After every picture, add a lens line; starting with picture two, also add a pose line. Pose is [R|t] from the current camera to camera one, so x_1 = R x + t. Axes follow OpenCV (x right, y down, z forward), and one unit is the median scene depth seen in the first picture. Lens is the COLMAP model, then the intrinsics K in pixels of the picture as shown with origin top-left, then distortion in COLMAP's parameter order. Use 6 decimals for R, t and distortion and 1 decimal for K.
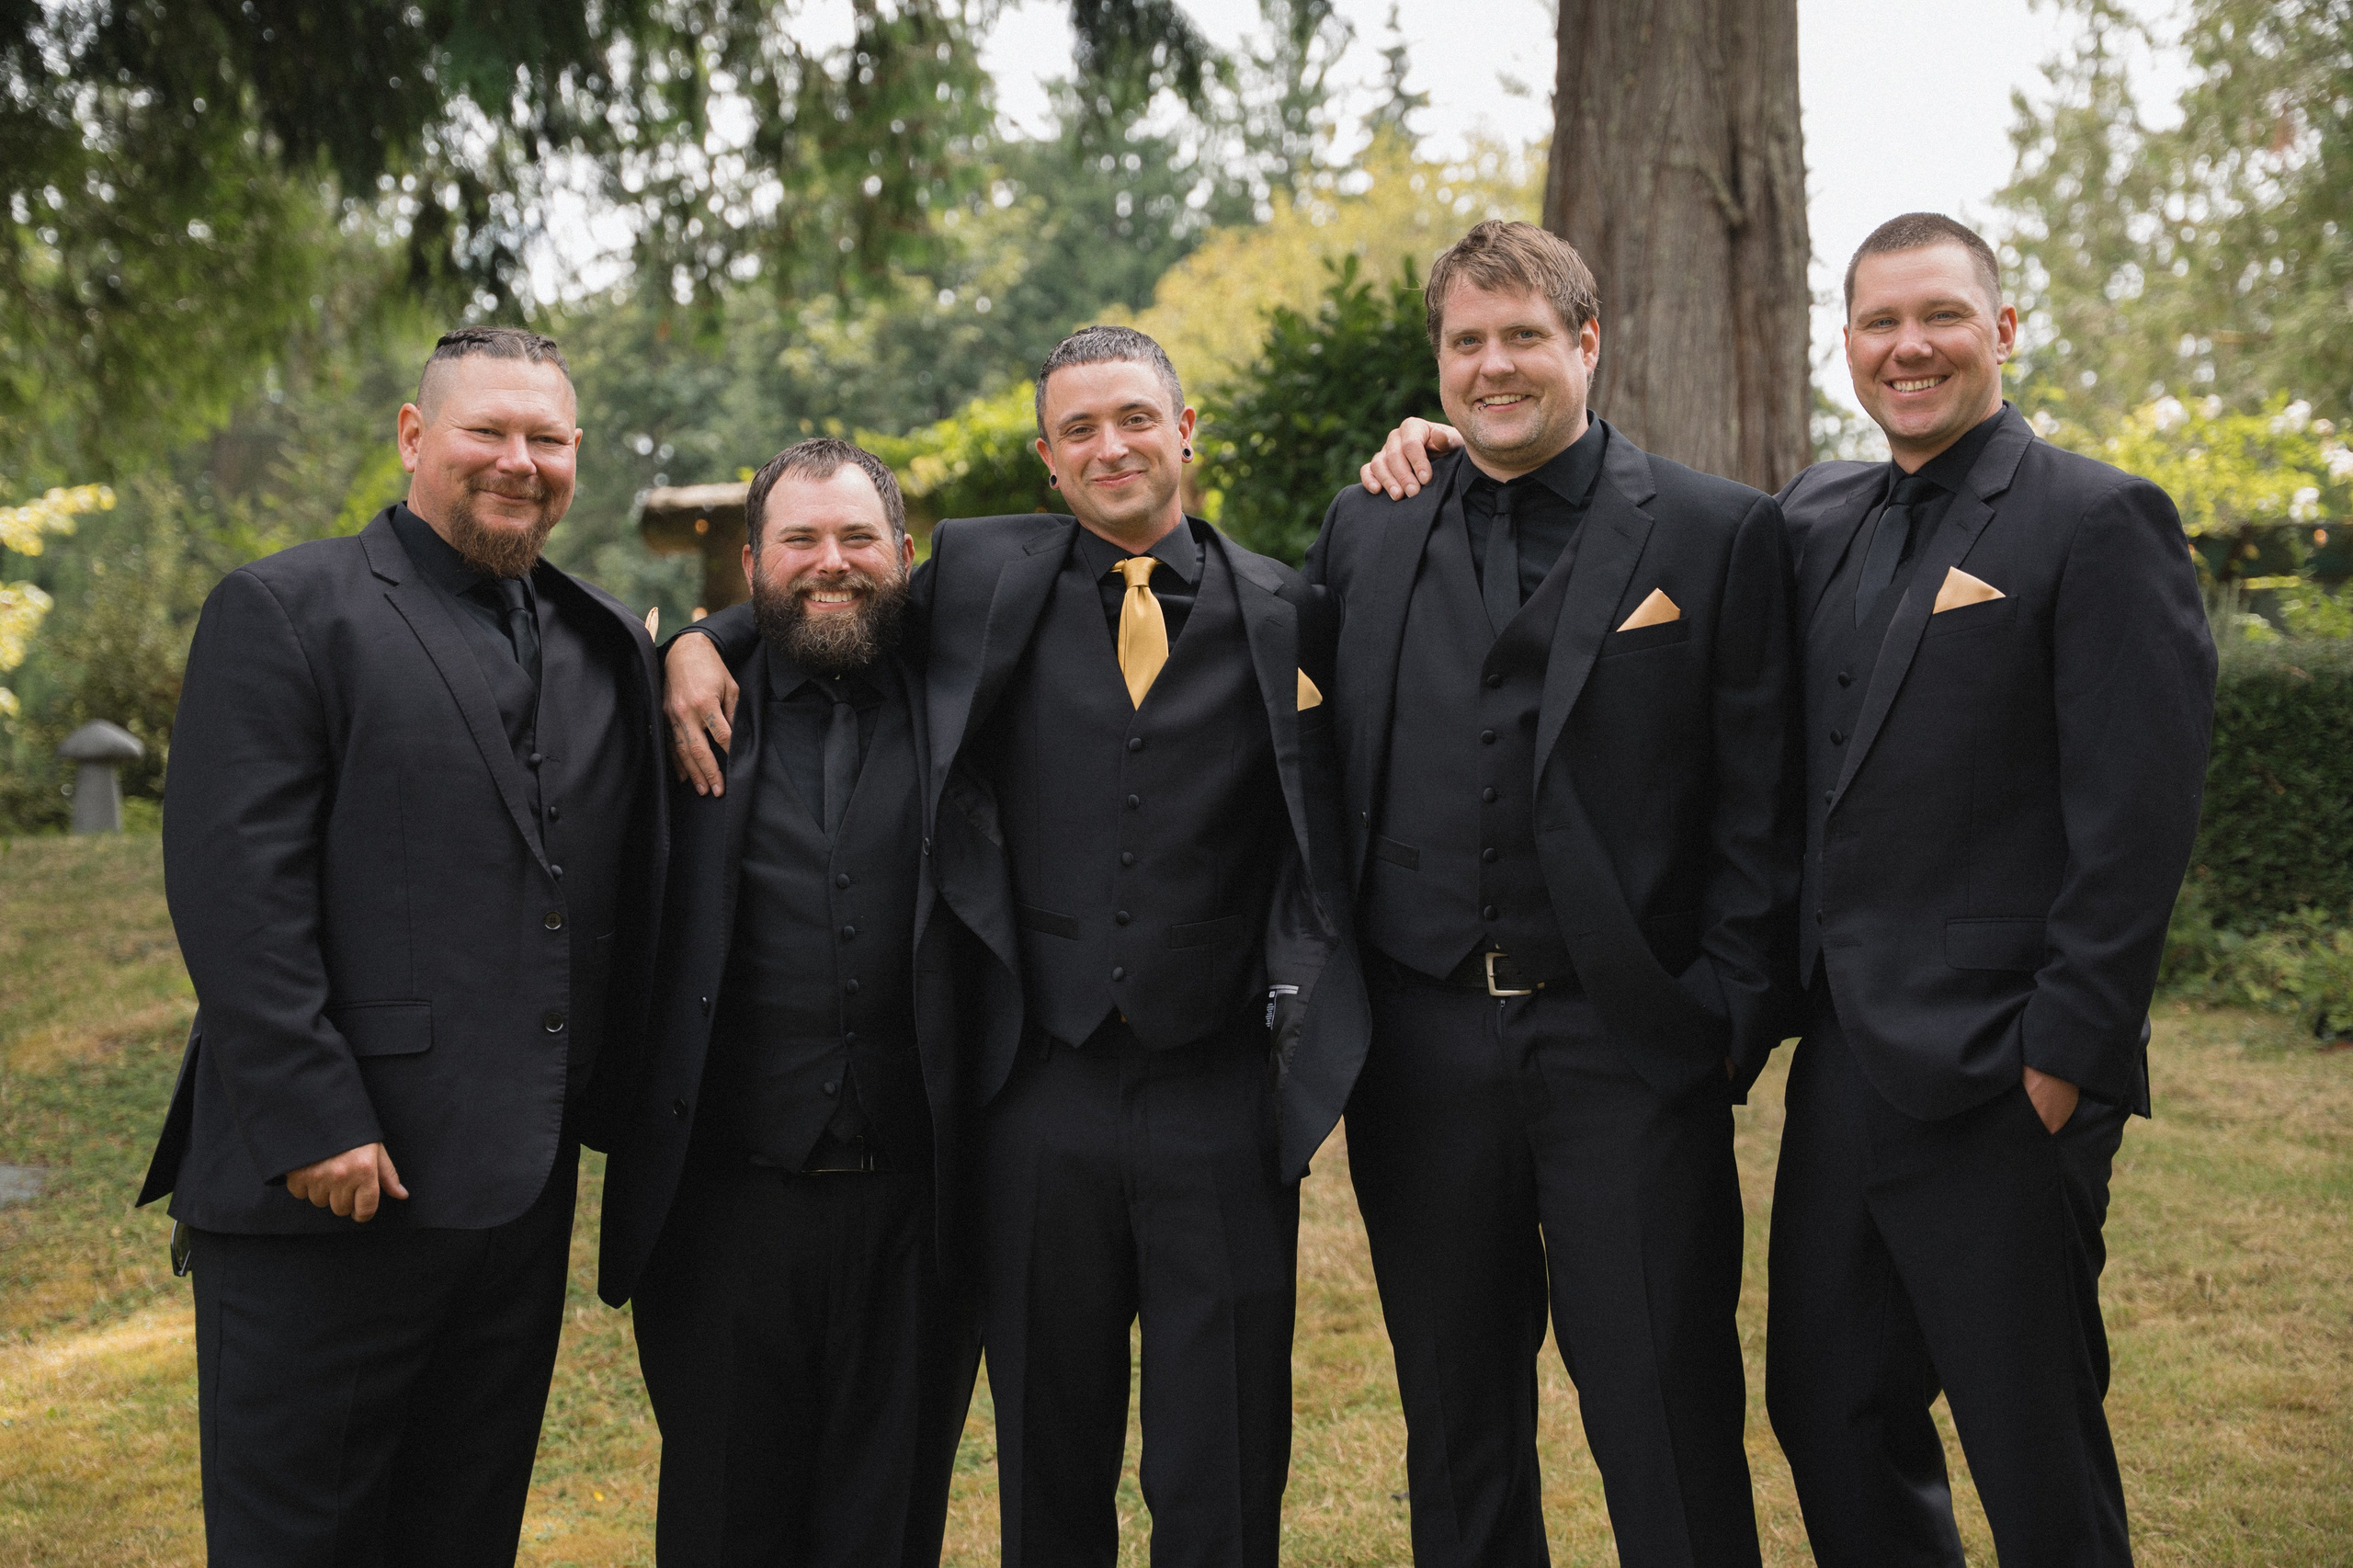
lens RADIAL K [[3661.6, 0, 1162.4], [0, 3661.6, 735.1], [0, 0, 1]] dist [0.187255, 0.138763]
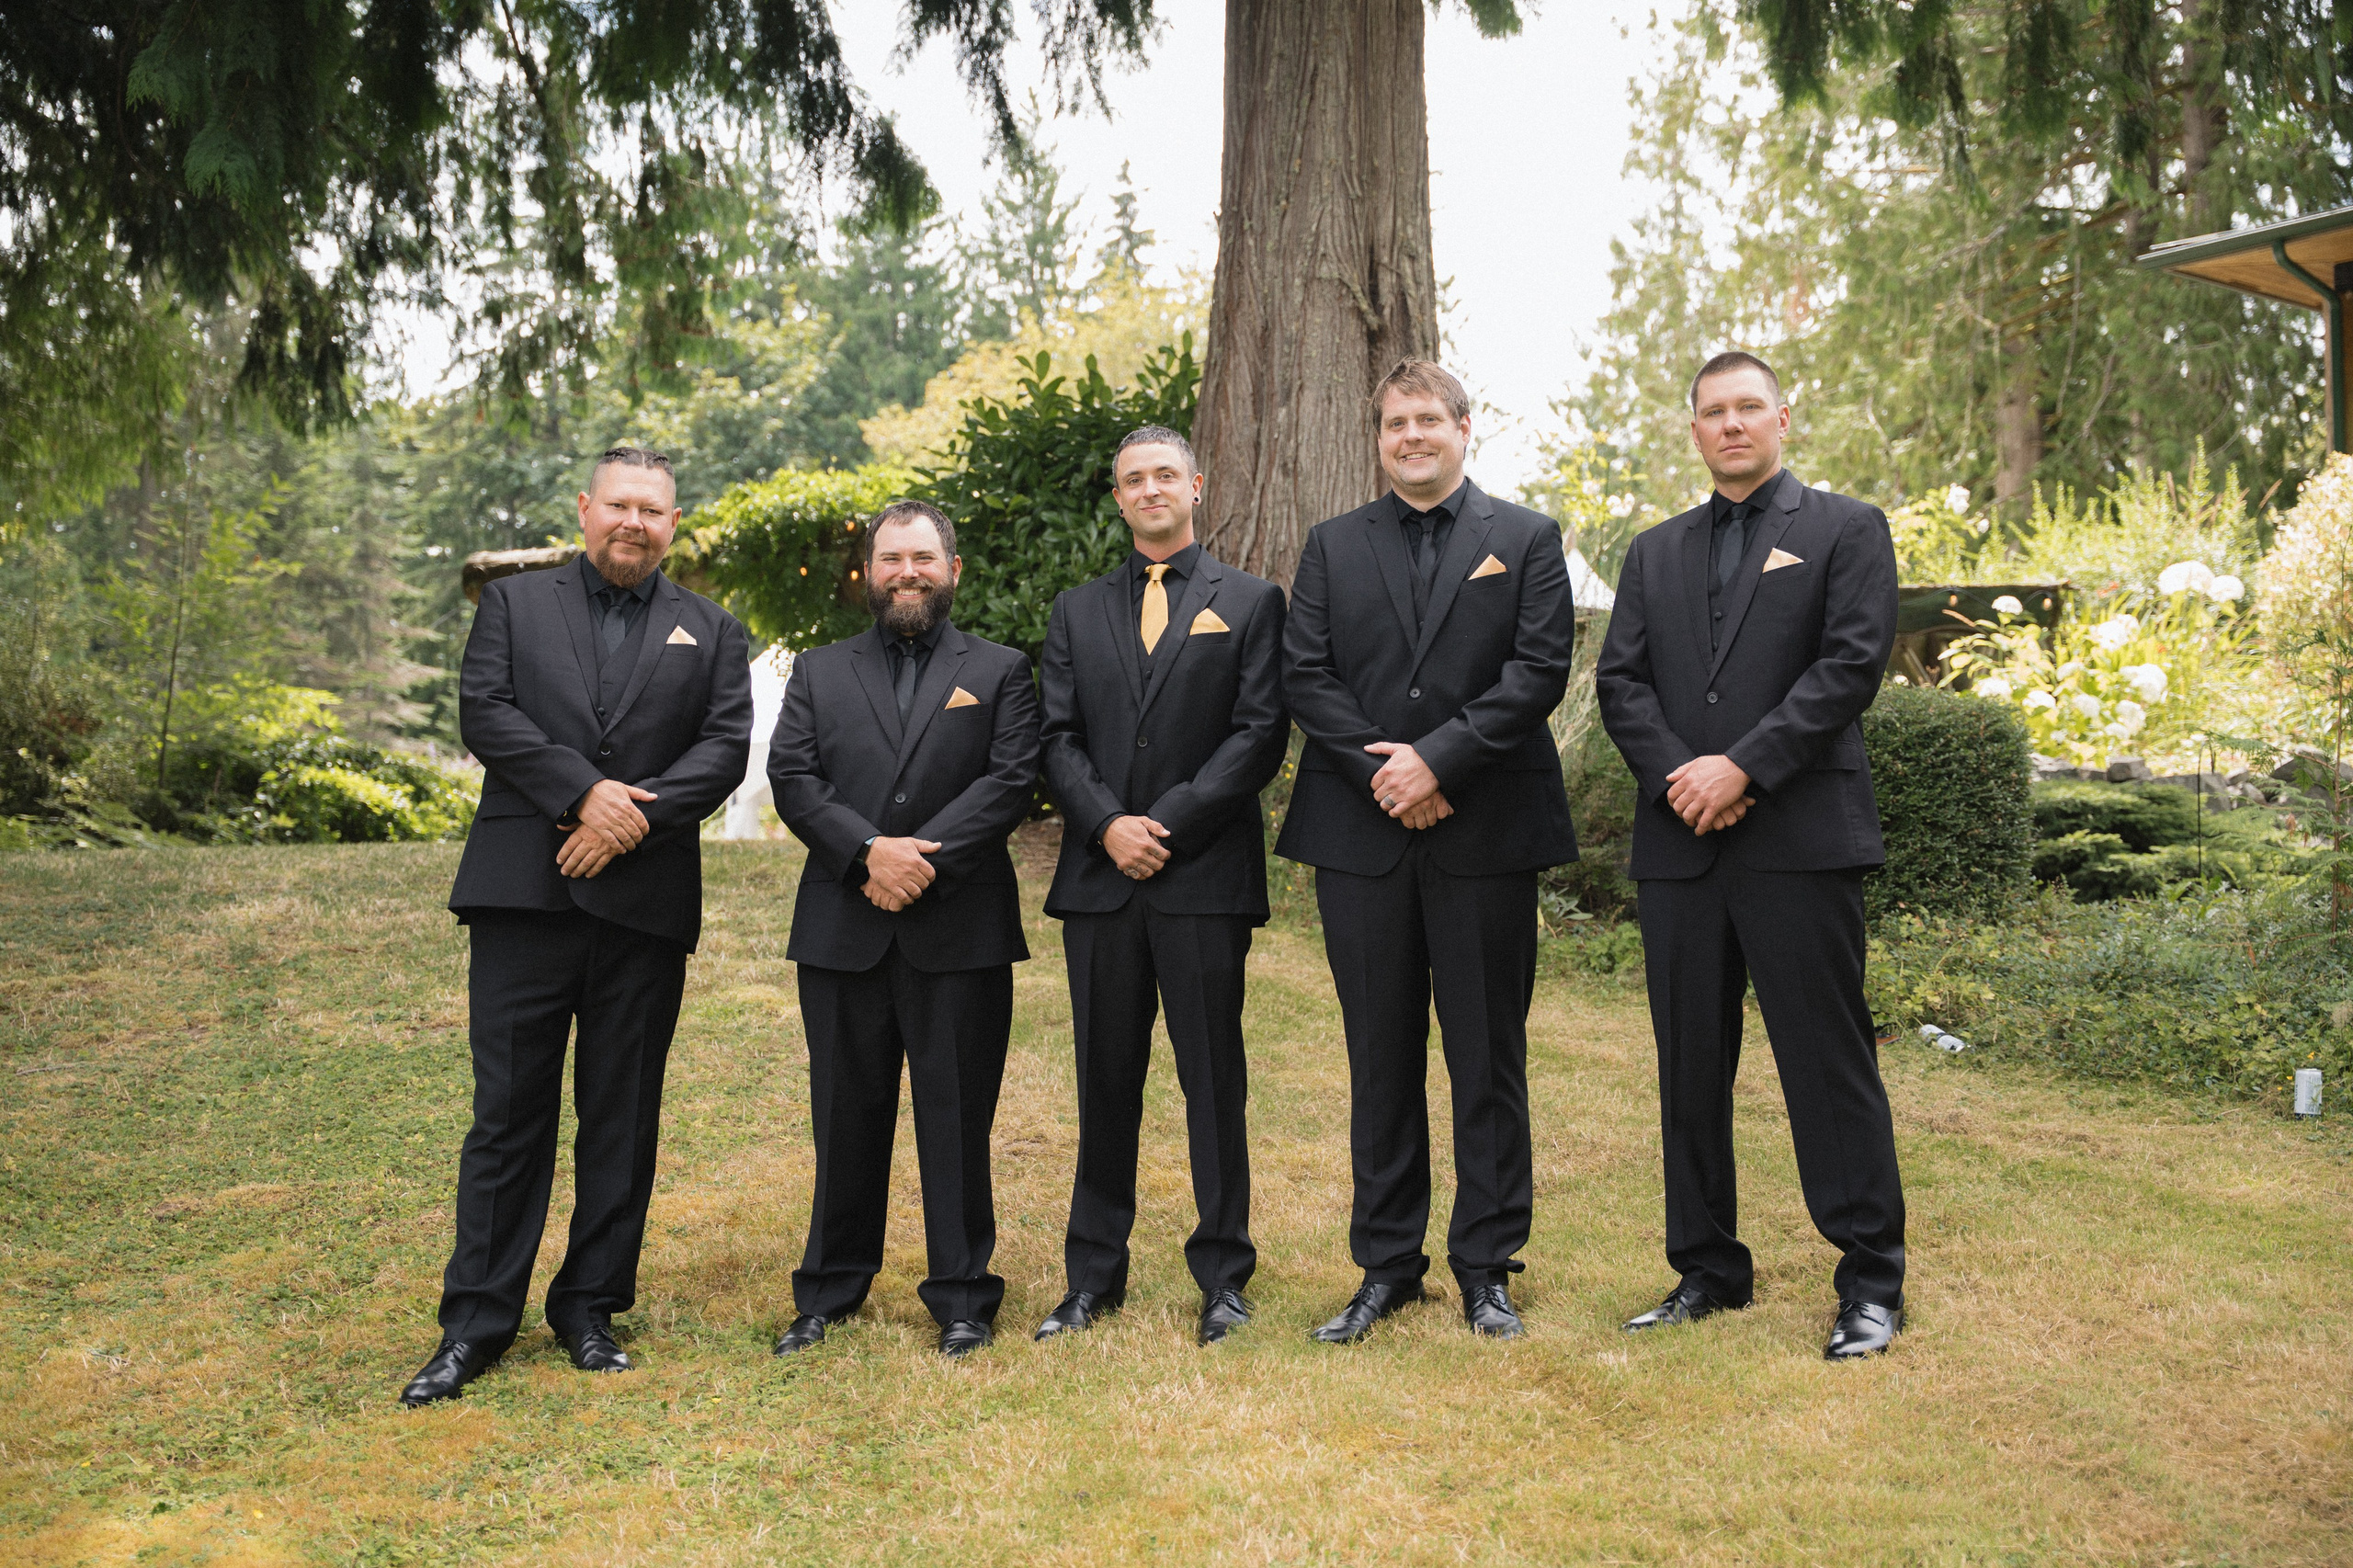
lens RADIAL K [[2979.5, 0, 1128.3], [0, 2979.5, 790.5], [0, 0, 1]] dist [0.081802, 0.004546]
pose [[0.997896, -0.000763, 0.064830, 0.013926], [-0.000016, 0.999928, 0.012013, -0.003382], [-0.064834, -0.011989, 0.997824, 0.051555]]
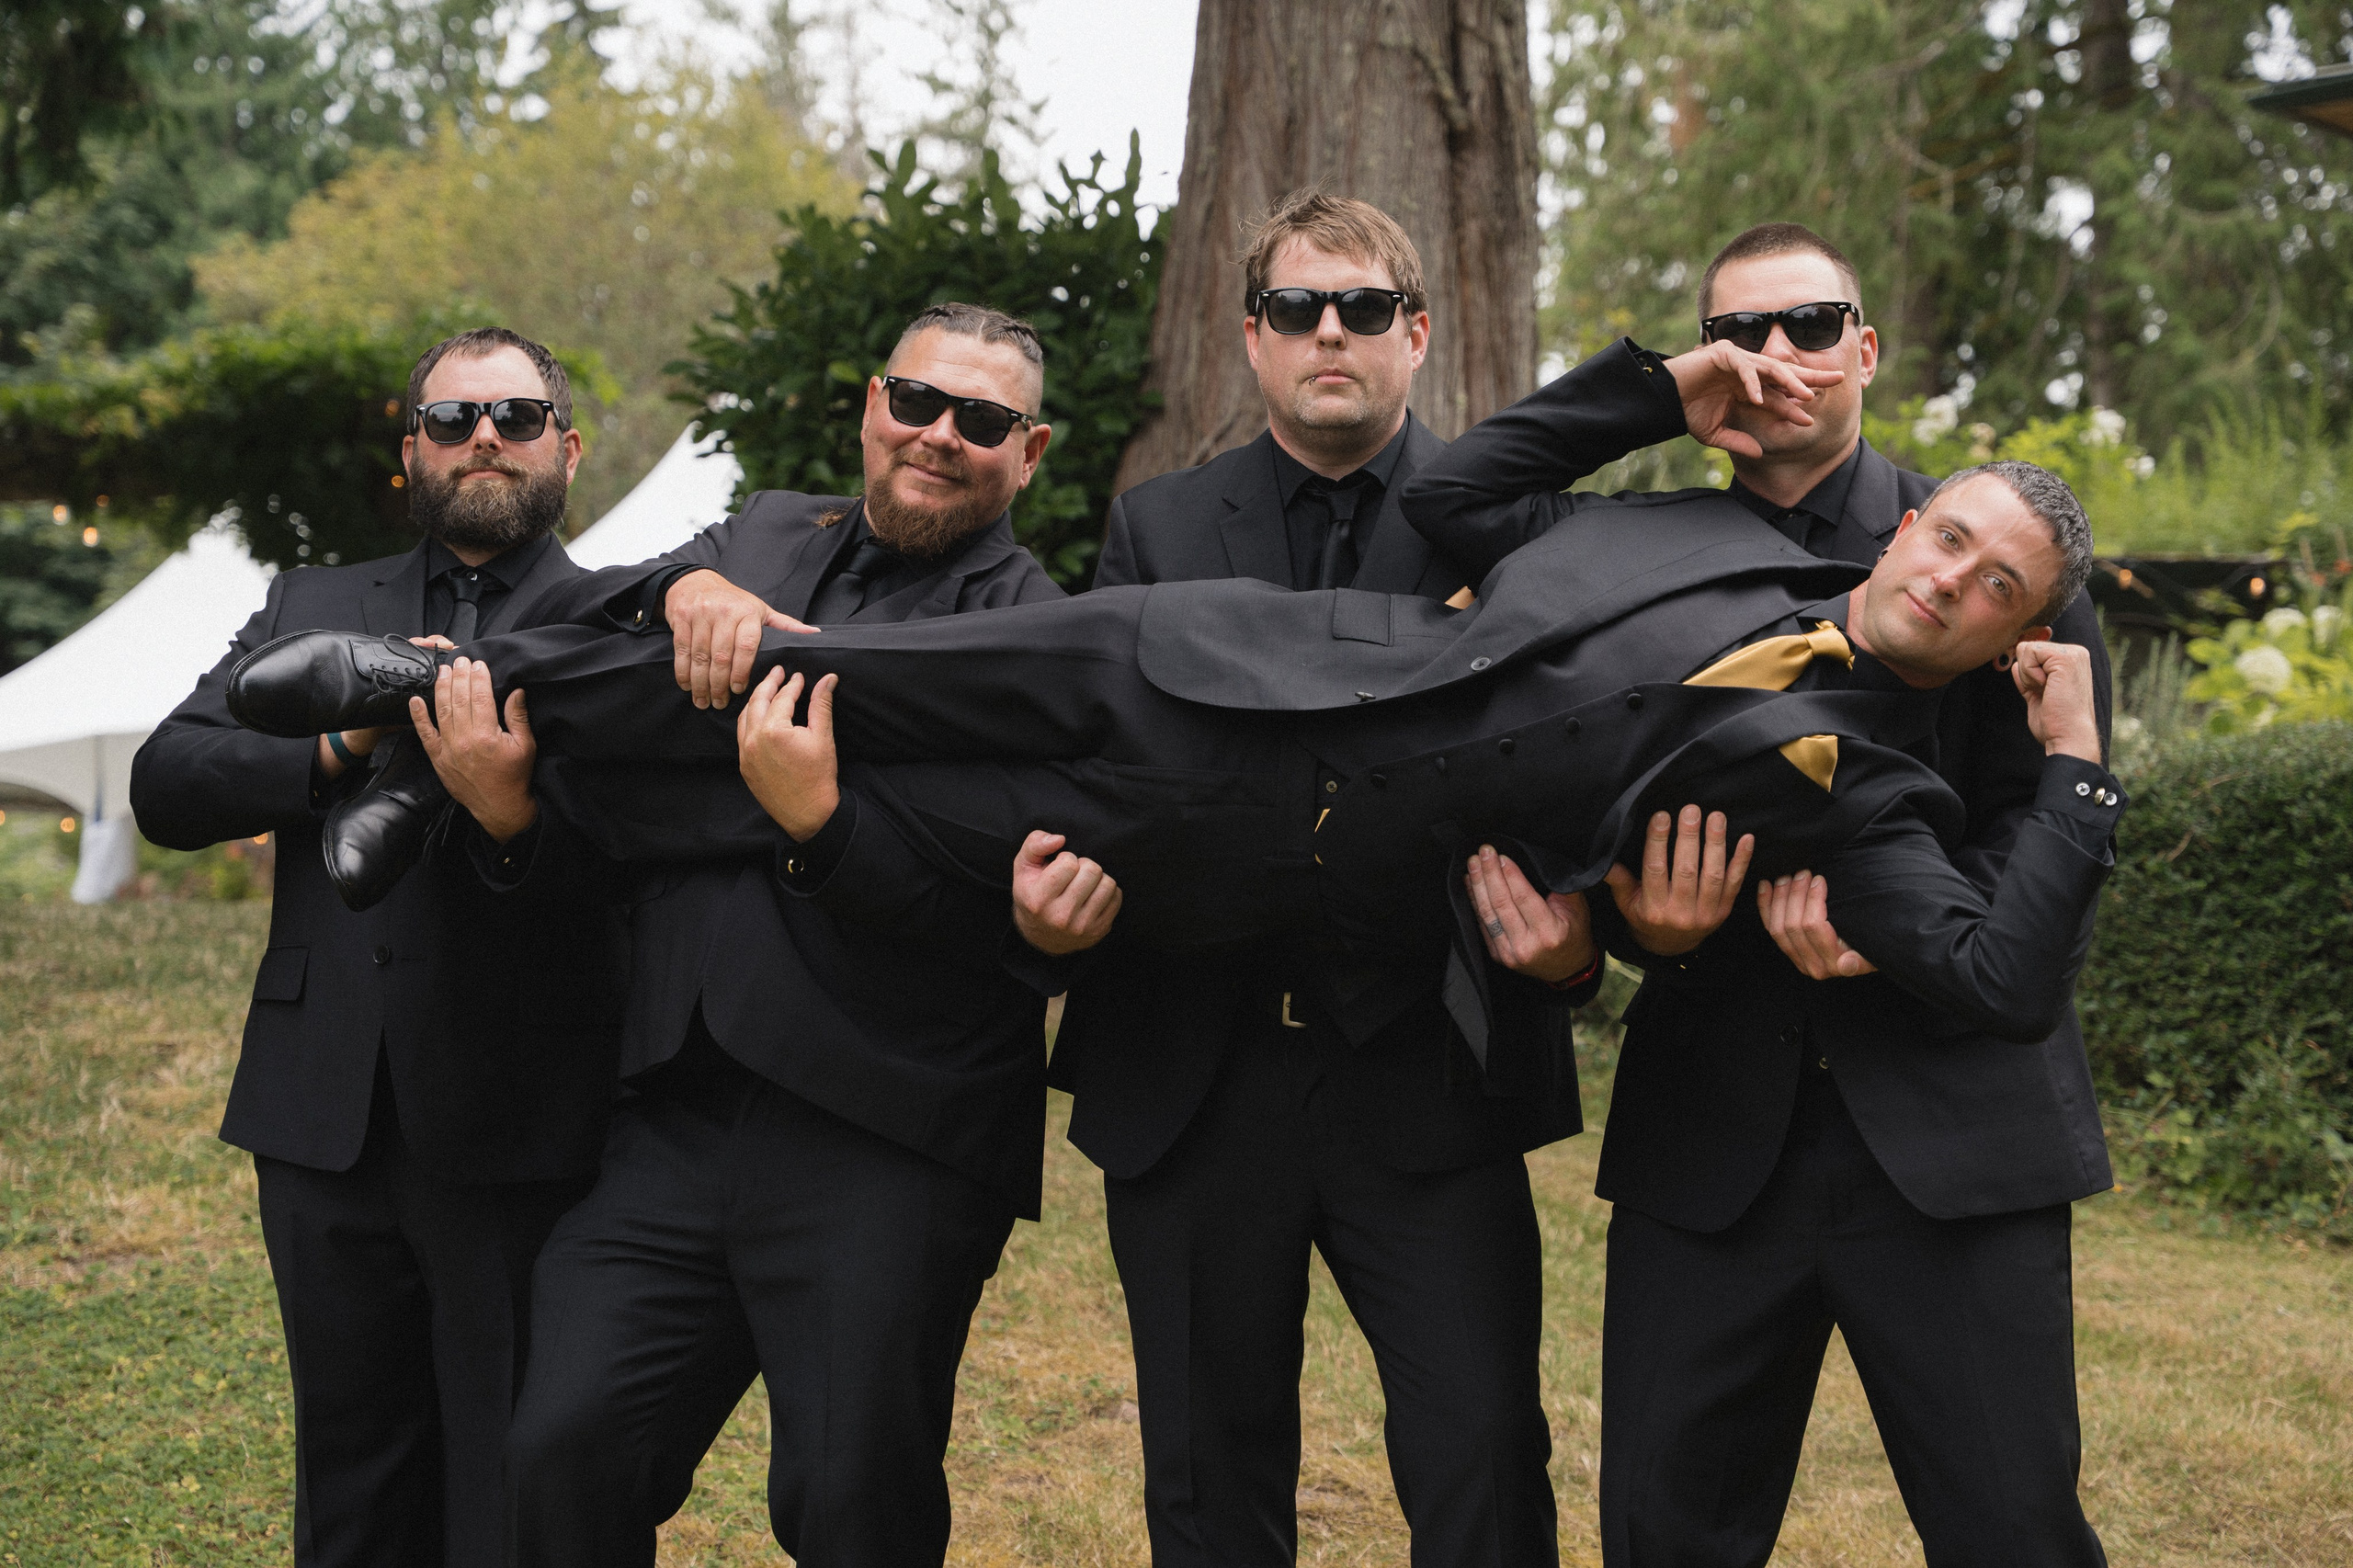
lens RADIAL K [[4173.1, 0, 1169.5], [0, 4173.1, 742.8], [0, 0, 1]] dist [0.247246, 0.254316]
pose [[0.977646, 0.027221, 0.208488, -0.063812], [-0.026492, 0.999629, -0.006286, -0.006548], [-0.208582, 0.000623, 0.978005, 0.154547]]
